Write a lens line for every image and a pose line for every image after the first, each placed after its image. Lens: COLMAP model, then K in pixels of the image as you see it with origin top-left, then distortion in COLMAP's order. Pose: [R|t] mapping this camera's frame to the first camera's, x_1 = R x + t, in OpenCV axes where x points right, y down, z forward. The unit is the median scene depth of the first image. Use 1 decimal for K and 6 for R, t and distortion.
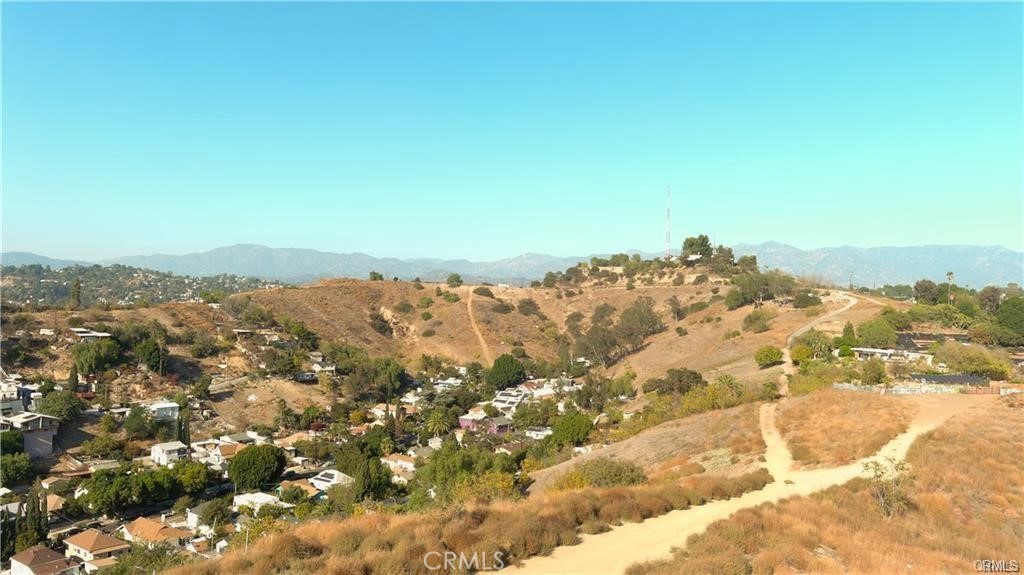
lens RADIAL K [[807.4, 0, 512.0], [0, 807.4, 287.5], [0, 0, 1]] dist [0.027903, -0.008346]
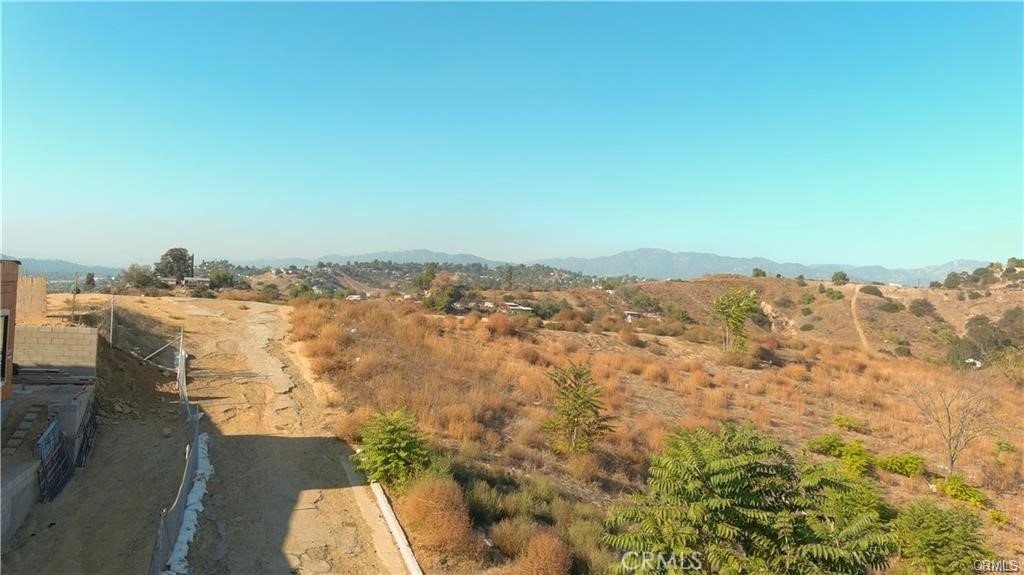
lens RADIAL K [[807.4, 0, 512.0], [0, 807.4, 287.5], [0, 0, 1]] dist [0.027903, -0.008346]
pose [[0.884999, 0.027239, -0.464795, 0.051117], [-0.029780, 0.999555, 0.001875, 0.017856], [0.464639, 0.012183, 0.885416, -0.105932]]
